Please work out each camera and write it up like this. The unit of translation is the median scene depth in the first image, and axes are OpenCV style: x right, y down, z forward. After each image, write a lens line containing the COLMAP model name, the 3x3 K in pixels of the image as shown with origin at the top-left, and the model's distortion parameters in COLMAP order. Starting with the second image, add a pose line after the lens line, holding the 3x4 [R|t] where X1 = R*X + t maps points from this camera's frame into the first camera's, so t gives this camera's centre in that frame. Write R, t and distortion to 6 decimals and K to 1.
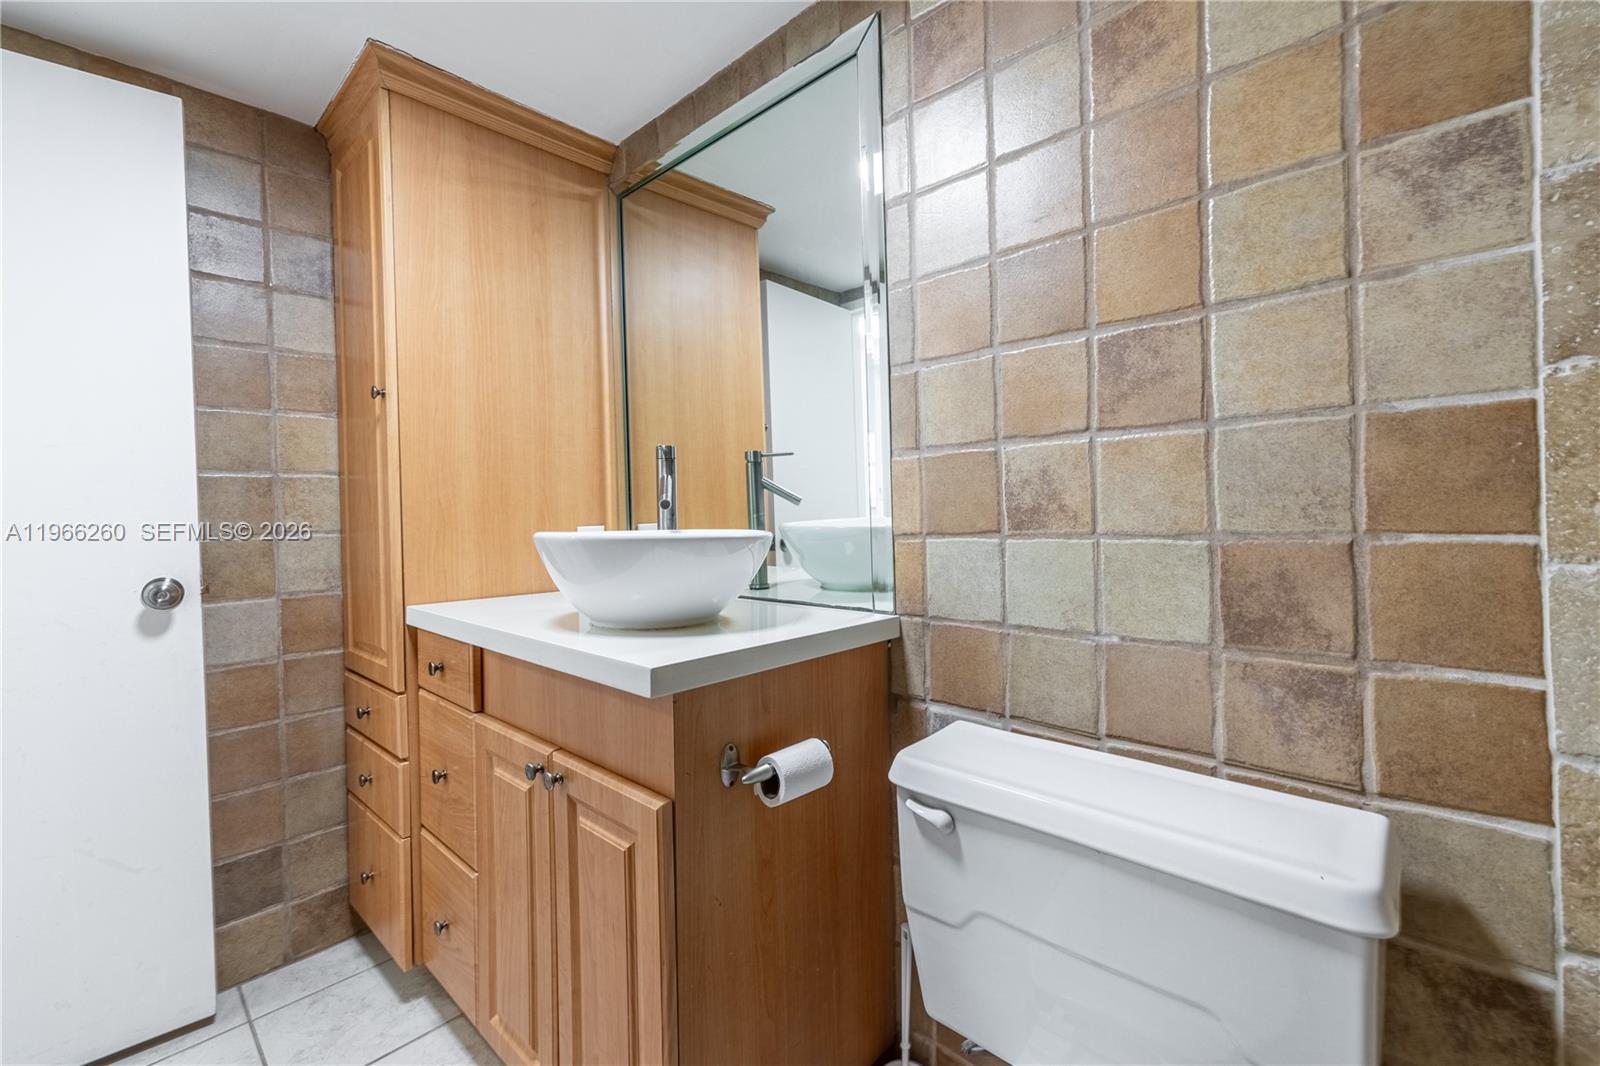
lens RADIAL K [[677.7, 0, 795.4], [0, 677.7, 519.1], [0, 0, 1]] dist [0.001705, 0.000326]
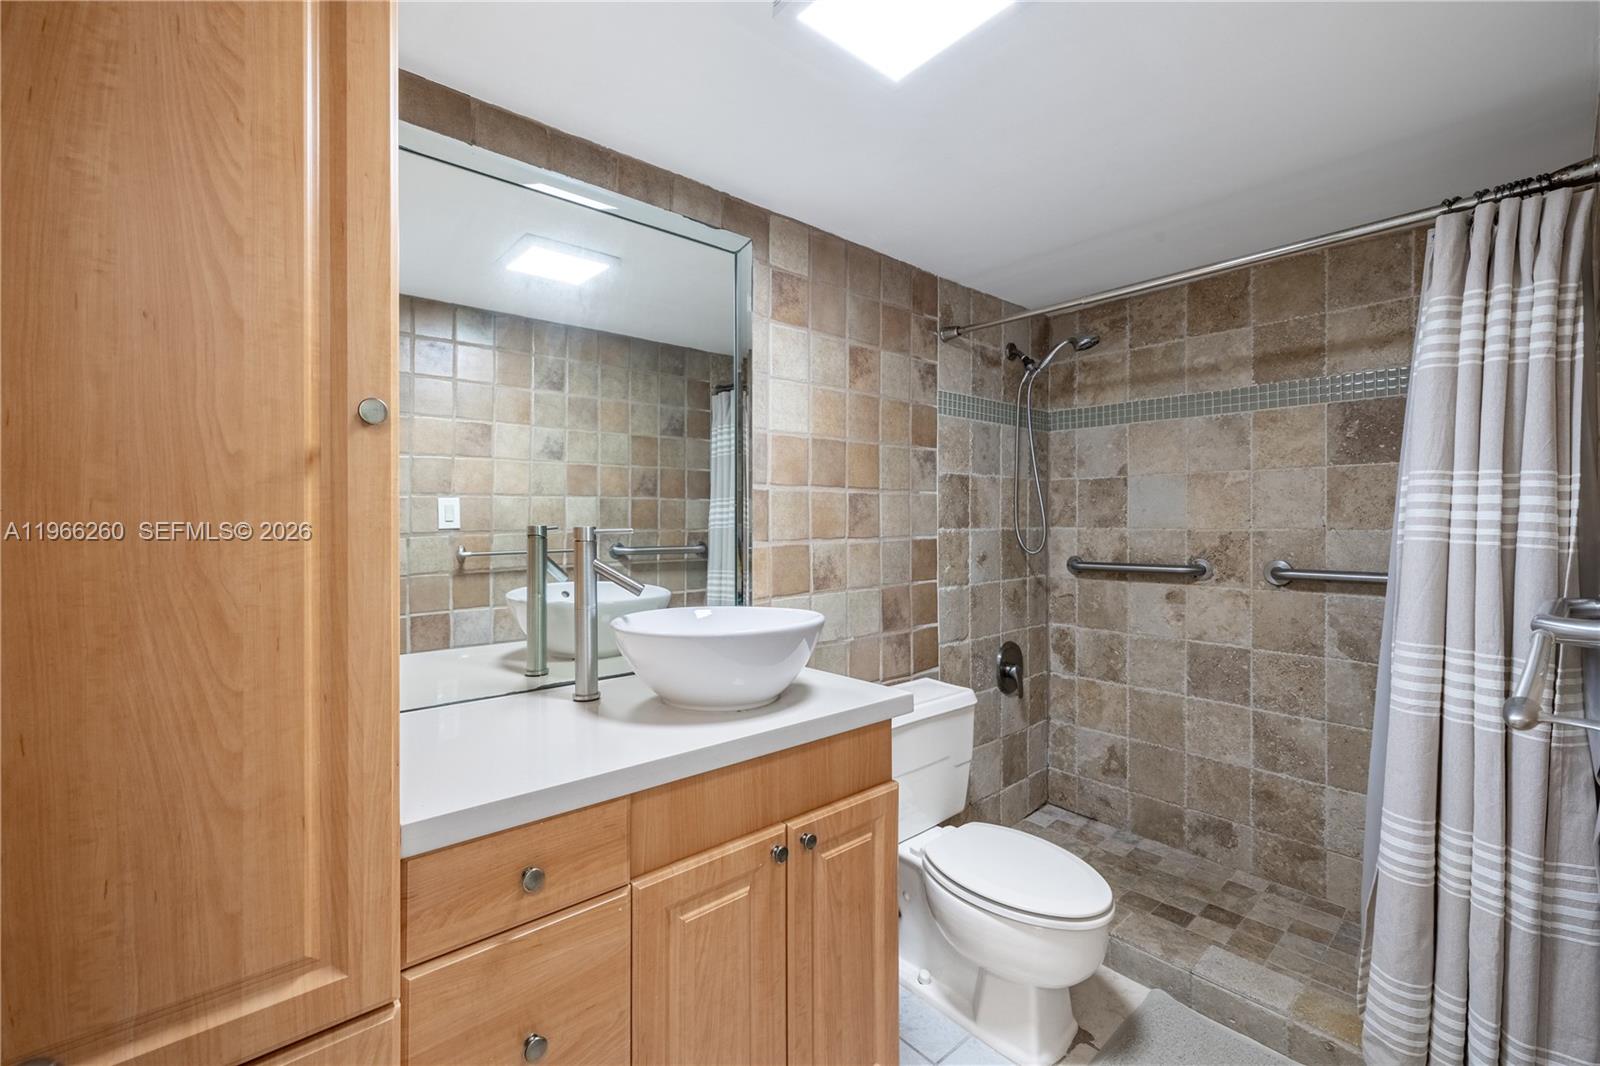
lens RADIAL K [[677.7, 0, 795.4], [0, 677.7, 519.1], [0, 0, 1]] dist [0.001705, 0.000326]
pose [[0.098693, 0.021548, 0.994885, -1.816165], [0.010423, 0.999688, -0.022686, -0.161737], [-0.995063, 0.012608, 0.098437, 1.079760]]
